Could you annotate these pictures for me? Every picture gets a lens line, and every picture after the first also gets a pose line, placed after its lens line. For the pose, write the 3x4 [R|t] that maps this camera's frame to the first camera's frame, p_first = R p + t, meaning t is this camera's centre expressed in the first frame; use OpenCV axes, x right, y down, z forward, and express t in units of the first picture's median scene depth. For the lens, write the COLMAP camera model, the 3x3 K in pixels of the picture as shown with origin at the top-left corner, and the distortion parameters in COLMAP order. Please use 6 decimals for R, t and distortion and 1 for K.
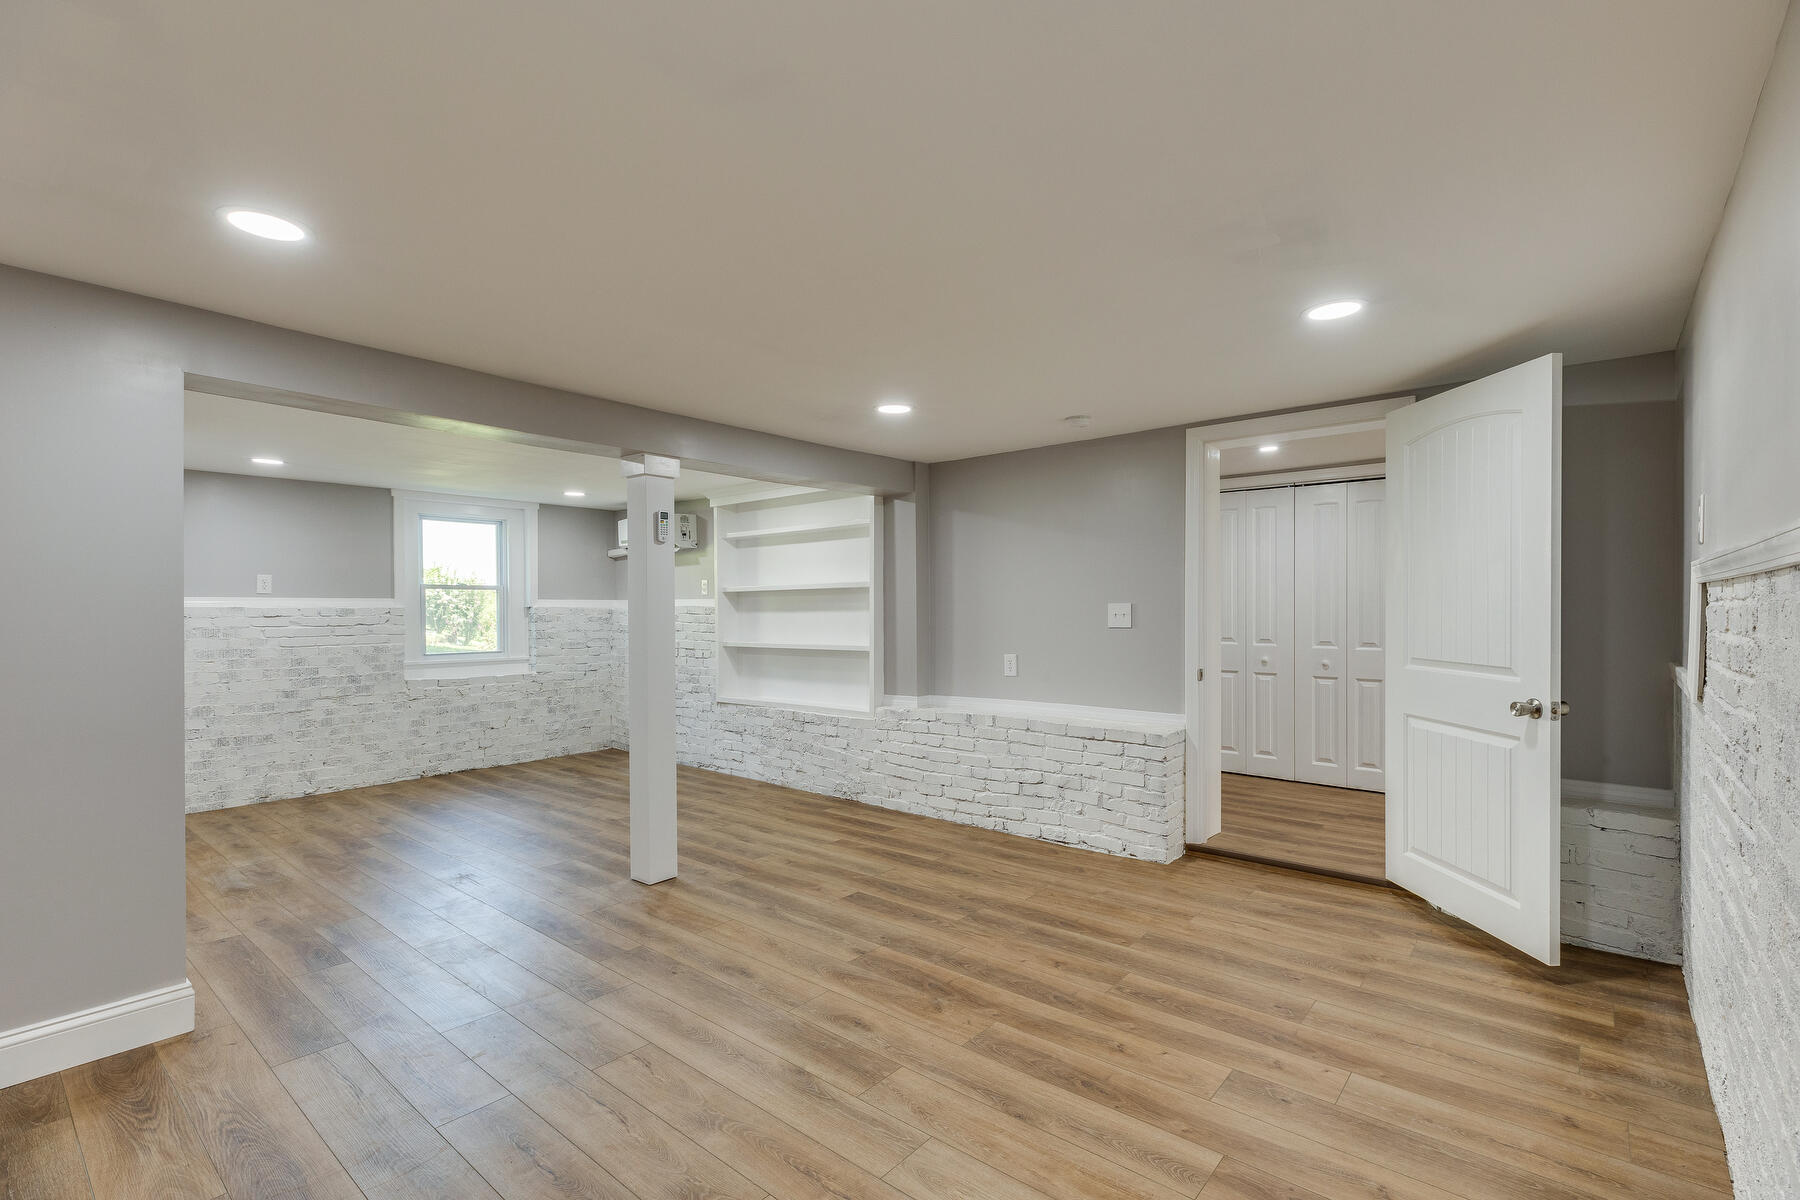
lens RADIAL K [[815.0, 0, 904.0], [0, 815.0, 606.6], [0, 0, 1]] dist [0.003730, -0.000370]
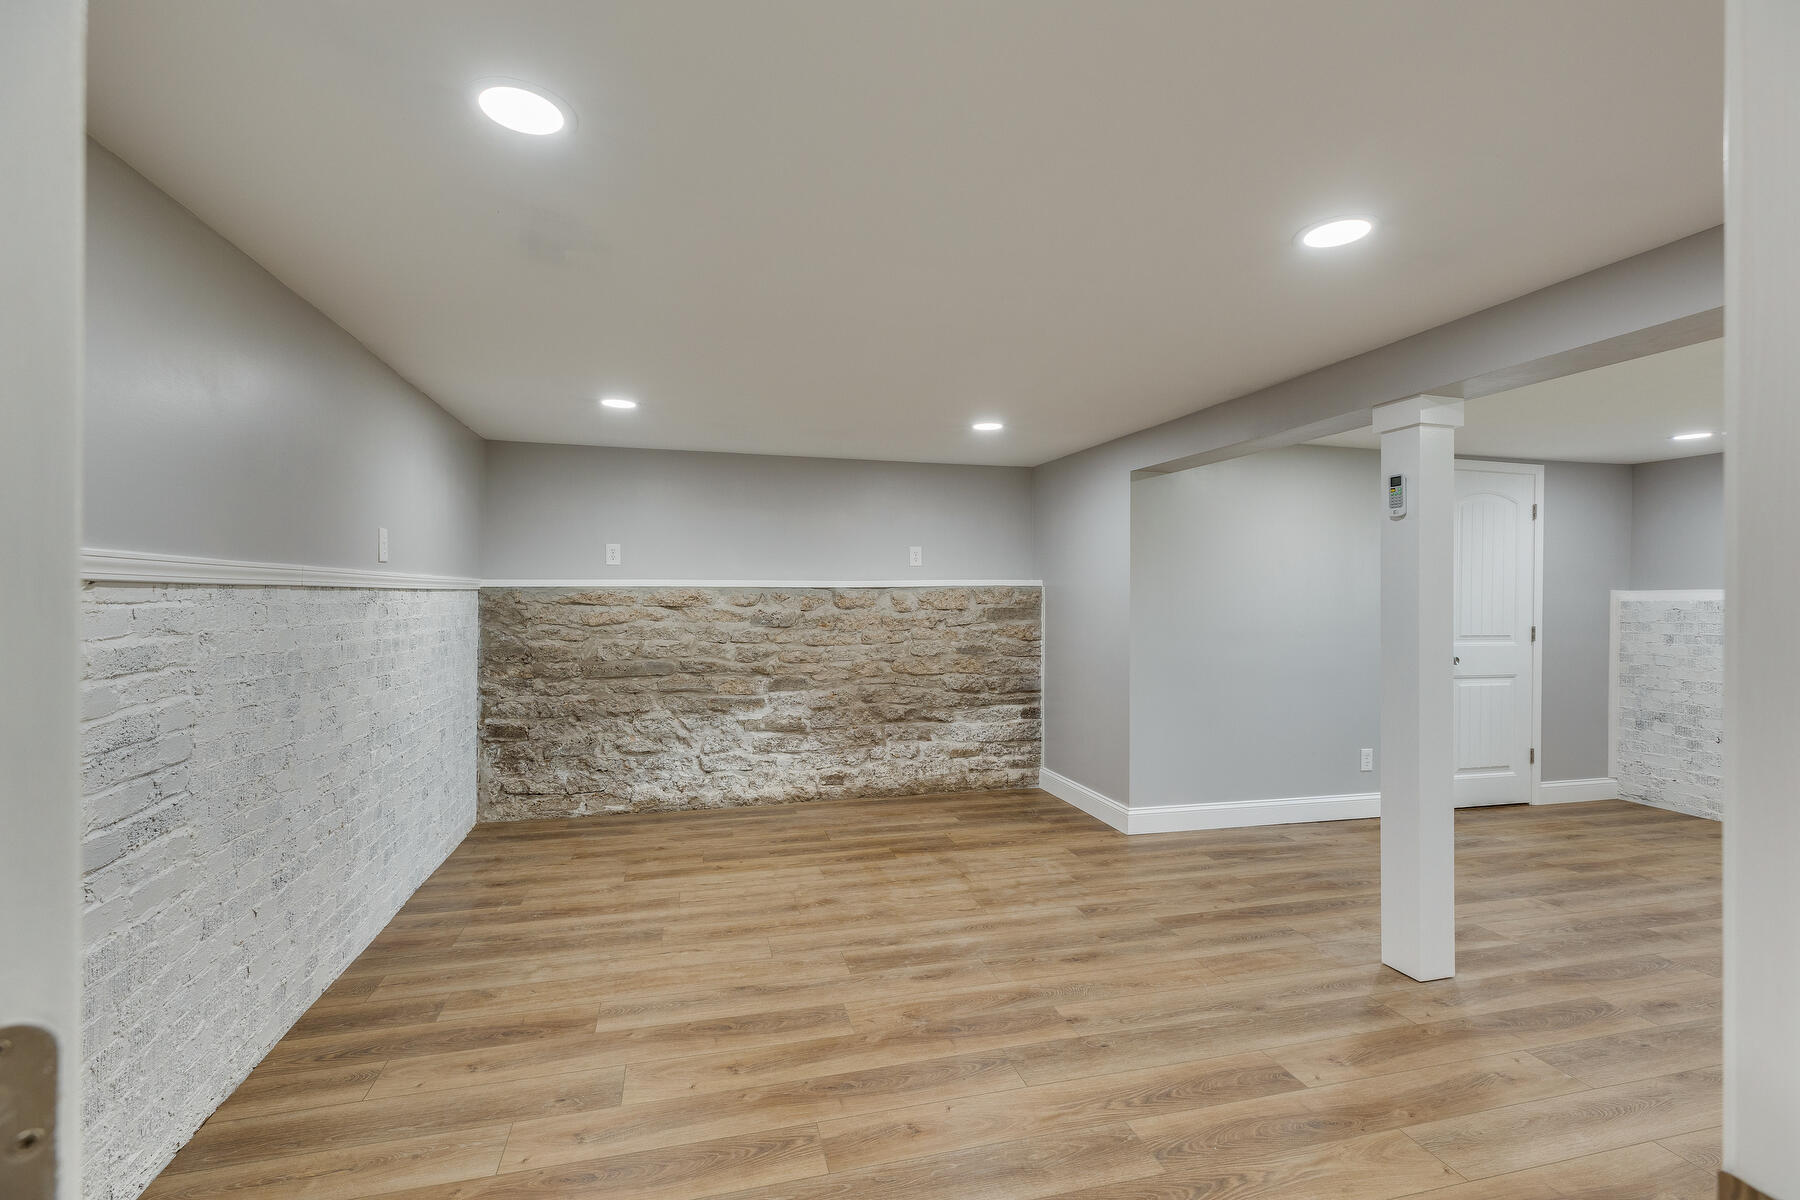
lens RADIAL K [[815.0, 0, 903.0], [0, 815.0, 597.7], [0, 0, 1]] dist [0.003730, -0.000370]
pose [[-0.576926, 0.004003, -0.816787, 0.827977], [0.001359, 0.999991, 0.003940, -0.012590], [0.816795, 0.001163, -0.576926, 1.527301]]
